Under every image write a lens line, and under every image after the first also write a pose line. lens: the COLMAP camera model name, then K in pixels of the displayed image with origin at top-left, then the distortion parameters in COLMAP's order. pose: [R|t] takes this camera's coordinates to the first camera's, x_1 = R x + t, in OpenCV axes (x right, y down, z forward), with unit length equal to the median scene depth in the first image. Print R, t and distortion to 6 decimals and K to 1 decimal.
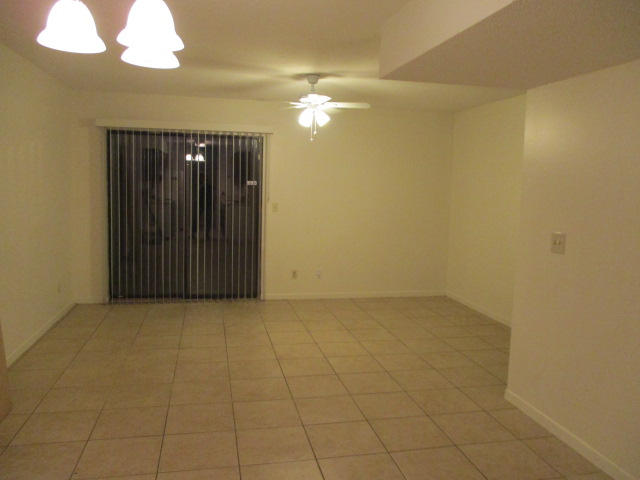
lens RADIAL K [[538.9, 0, 320.0], [0, 538.9, 240.0], [0, 0, 1]] dist [-0.010684, -0.004315]
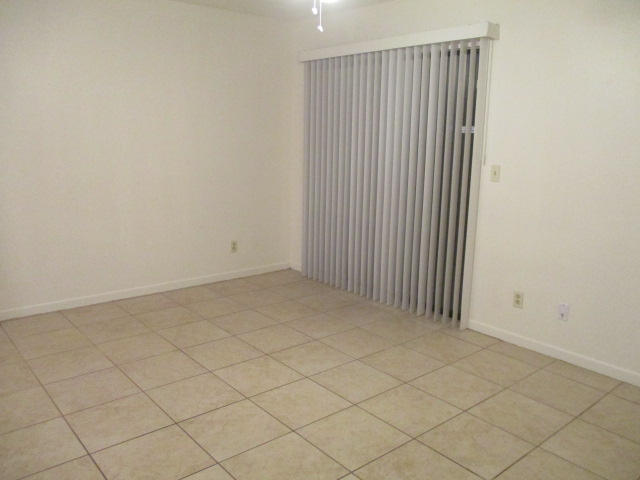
lens RADIAL K [[538.9, 0, 320.0], [0, 538.9, 240.0], [0, 0, 1]] dist [-0.010684, -0.004315]
pose [[0.474402, 0.162593, -0.865163, 0.325359], [-0.101445, 0.986345, 0.129741, -0.046979], [0.874444, 0.026217, 0.484418, 0.581727]]
